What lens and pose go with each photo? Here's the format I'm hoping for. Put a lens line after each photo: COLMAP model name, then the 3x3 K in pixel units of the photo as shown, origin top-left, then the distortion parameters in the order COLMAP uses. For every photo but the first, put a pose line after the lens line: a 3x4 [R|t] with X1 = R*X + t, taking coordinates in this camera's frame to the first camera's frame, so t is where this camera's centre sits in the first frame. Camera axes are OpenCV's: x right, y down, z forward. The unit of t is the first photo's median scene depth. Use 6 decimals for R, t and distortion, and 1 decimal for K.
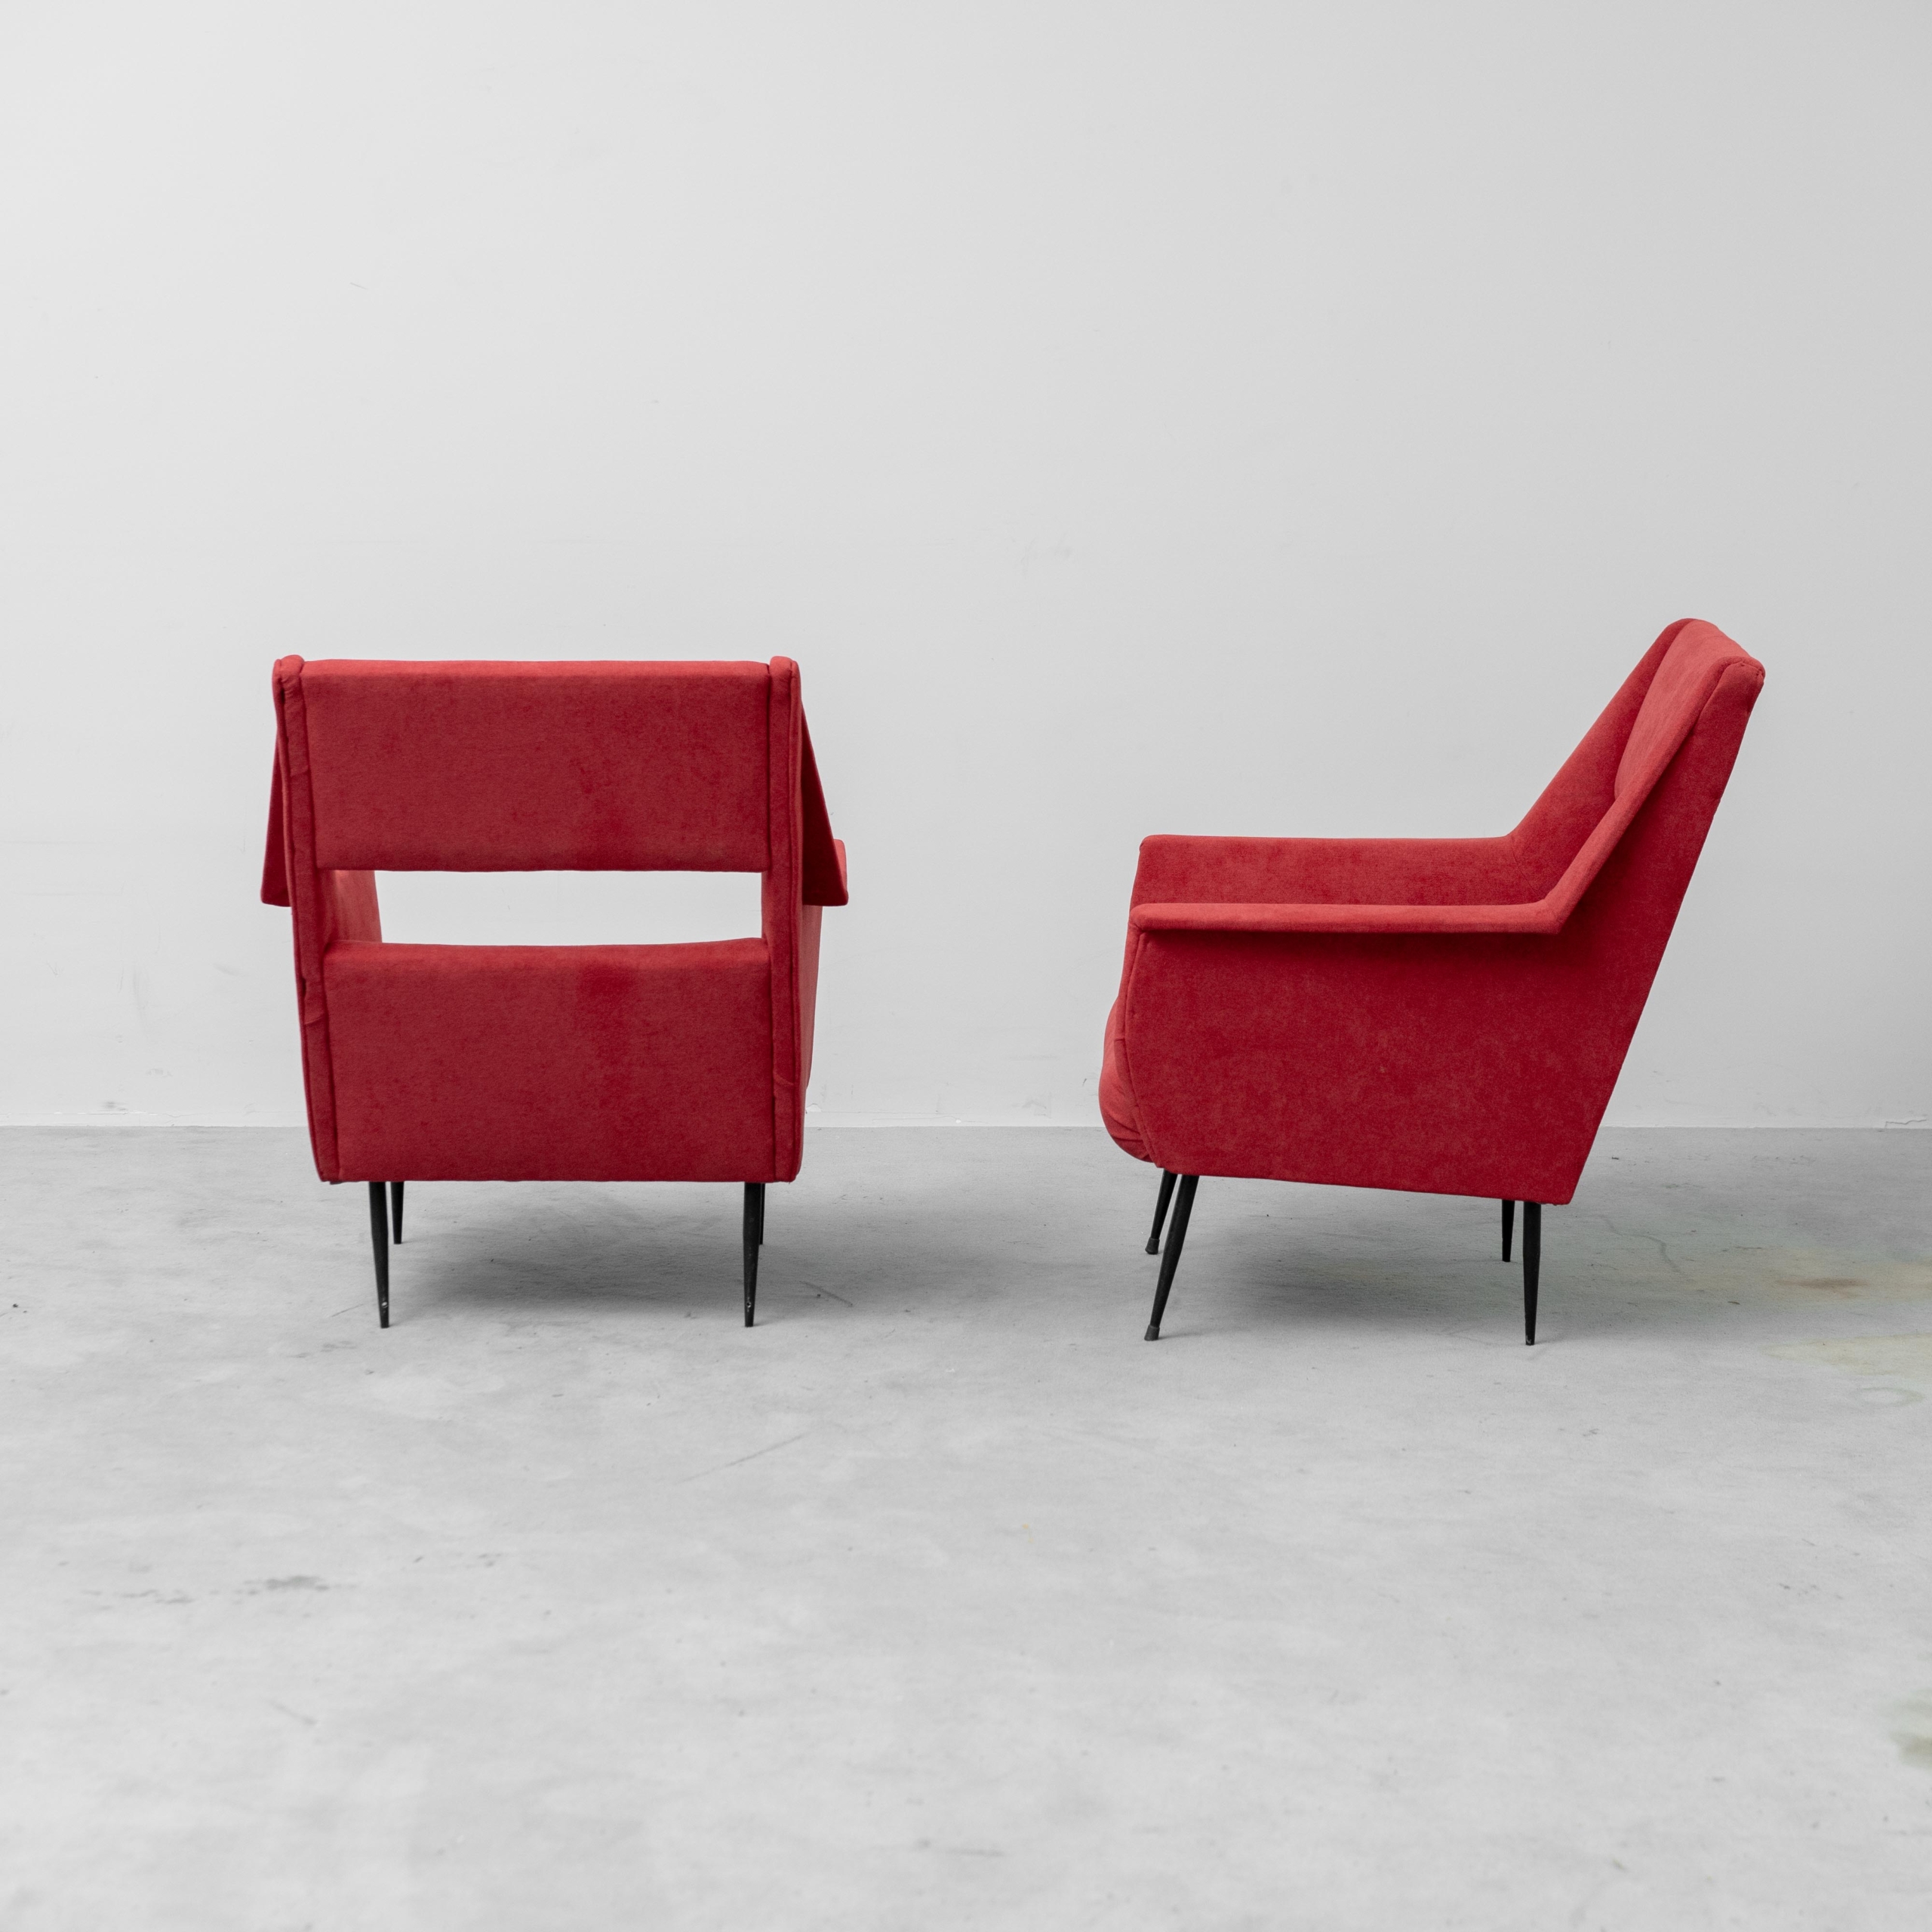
lens RADIAL K [[4437.4, 0, 966.0], [0, 4437.4, 966.0], [0, 0, 1]] dist [0.085184, -0.425659]
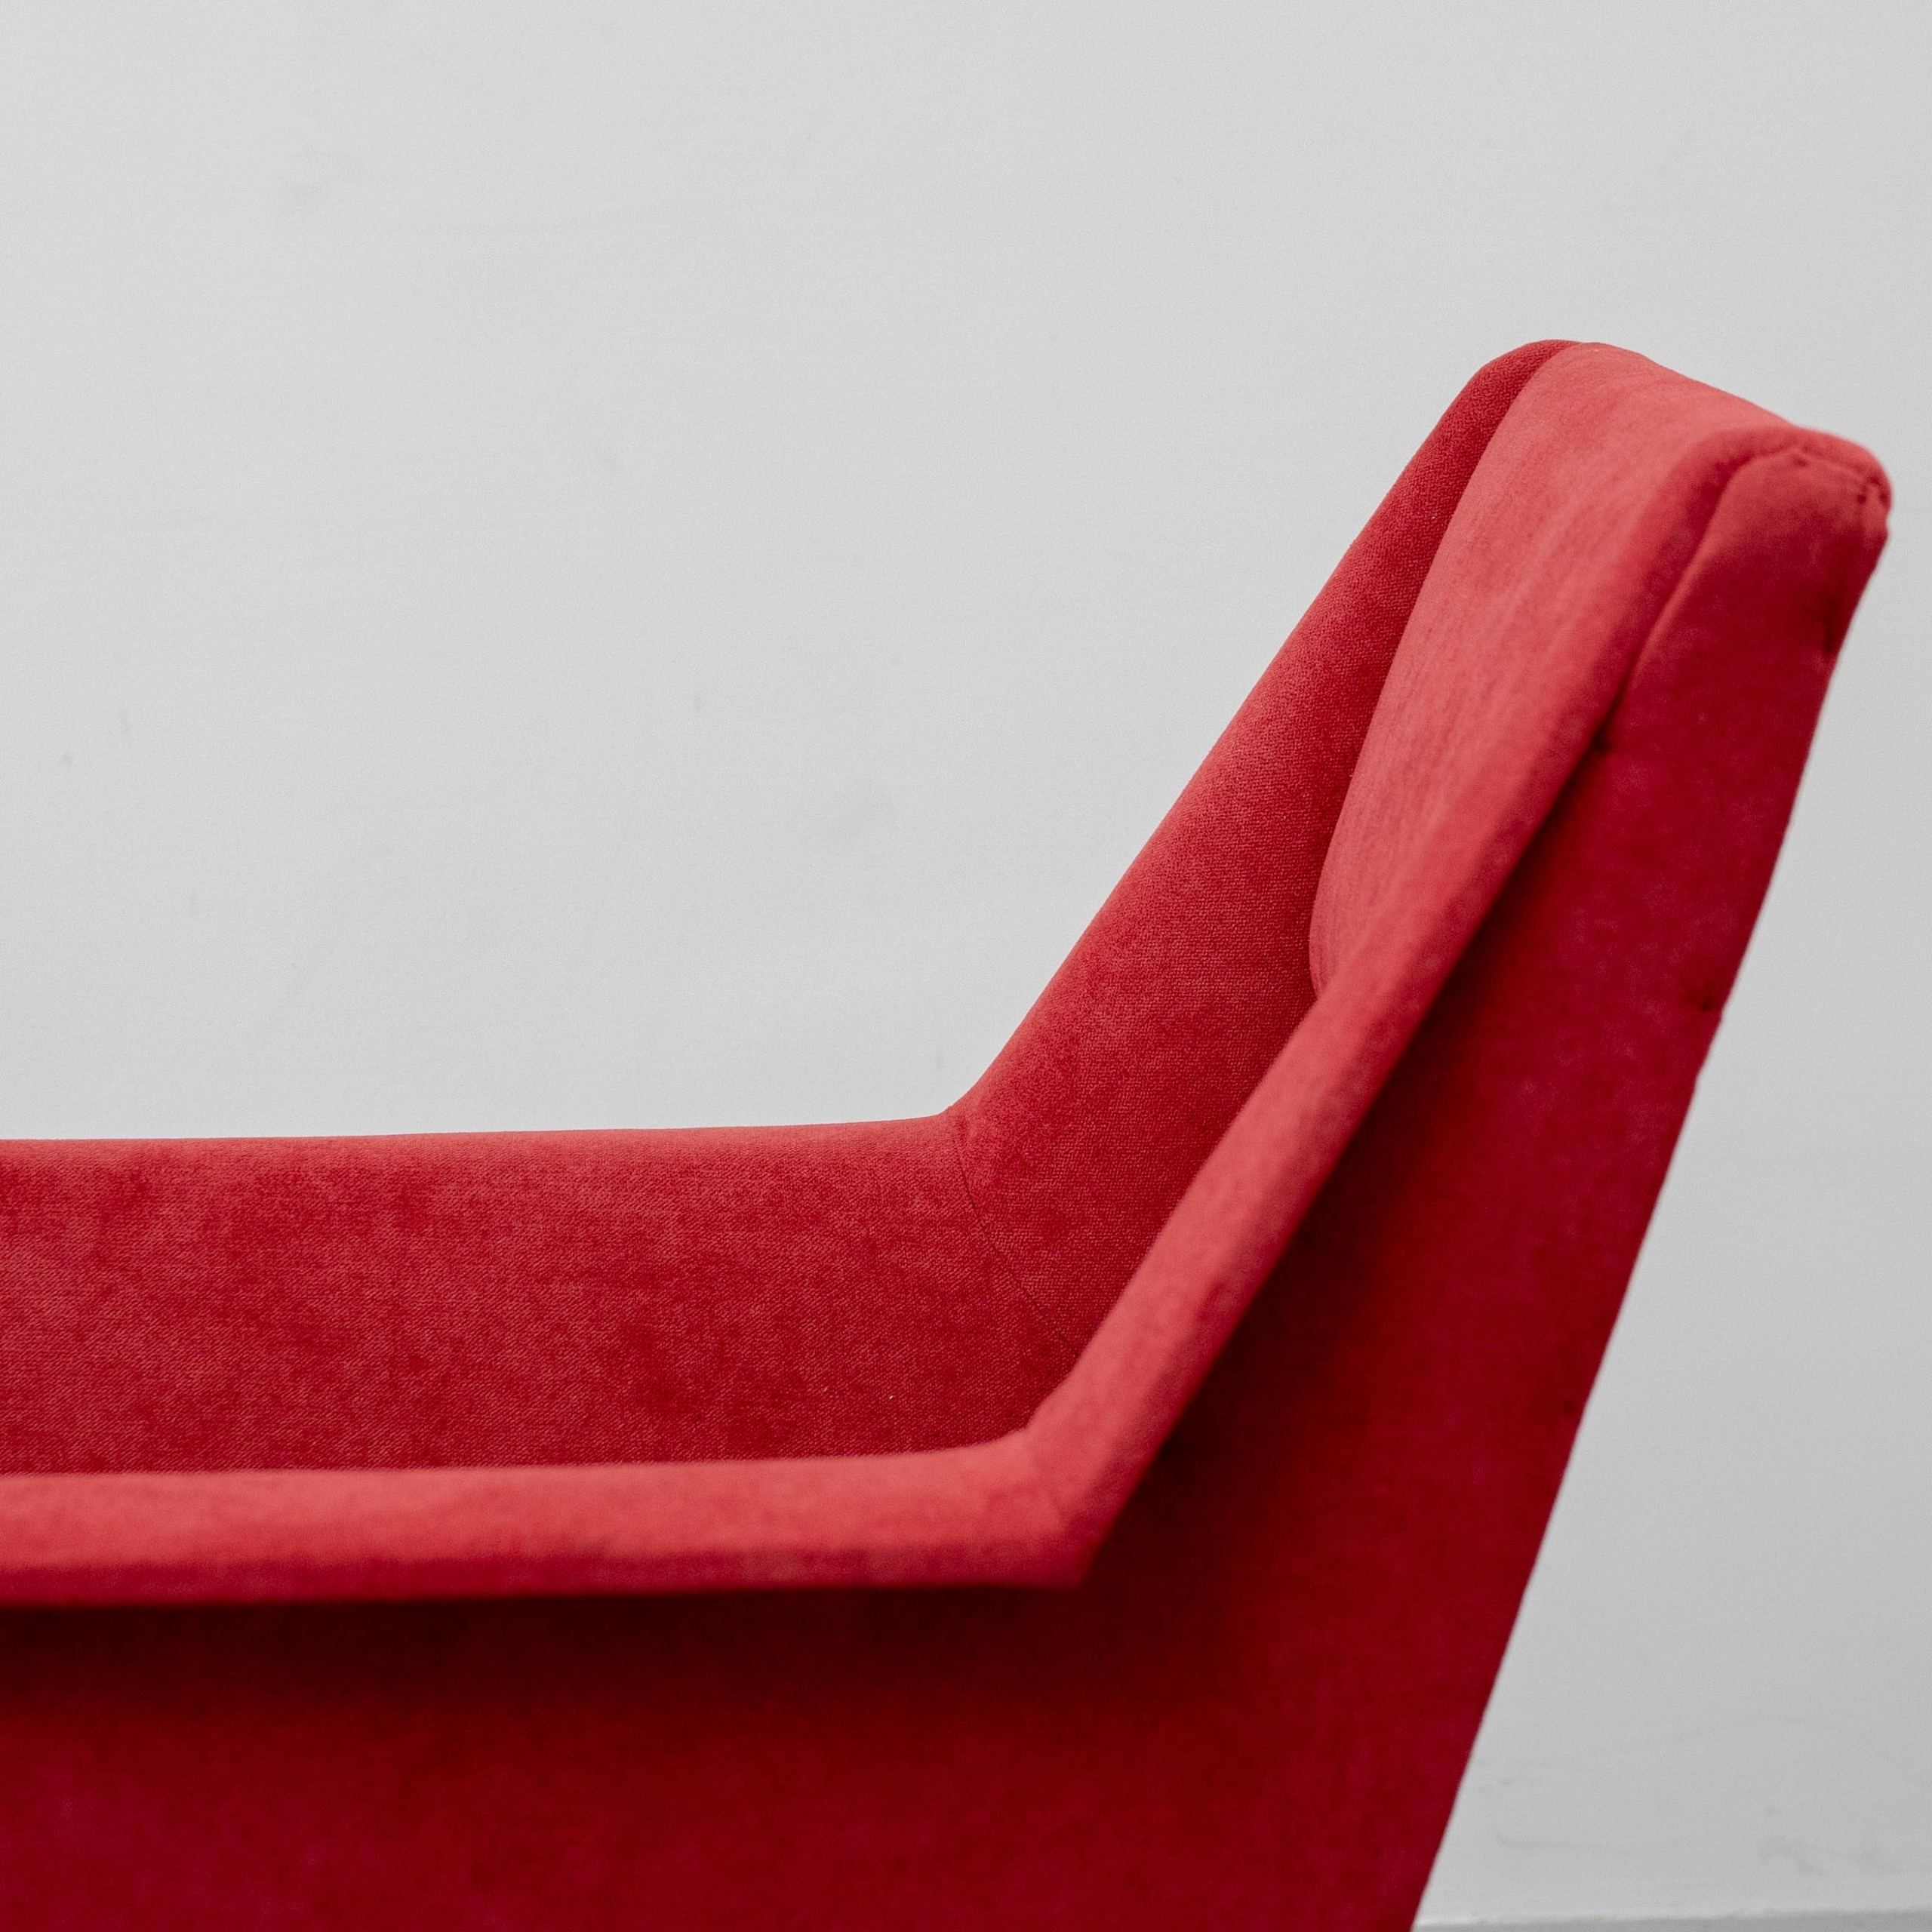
lens RADIAL K [[6782.0, 0, 966.0], [0, 6782.0, 966.0], [0, 0, 1]] dist [0.131062, -0.119045]
pose [[0.996044, -0.022536, 0.085956, 0.094635], [0.024473, 0.999468, -0.021547, -0.032491], [-0.085425, 0.023565, 0.996066, 0.622147]]
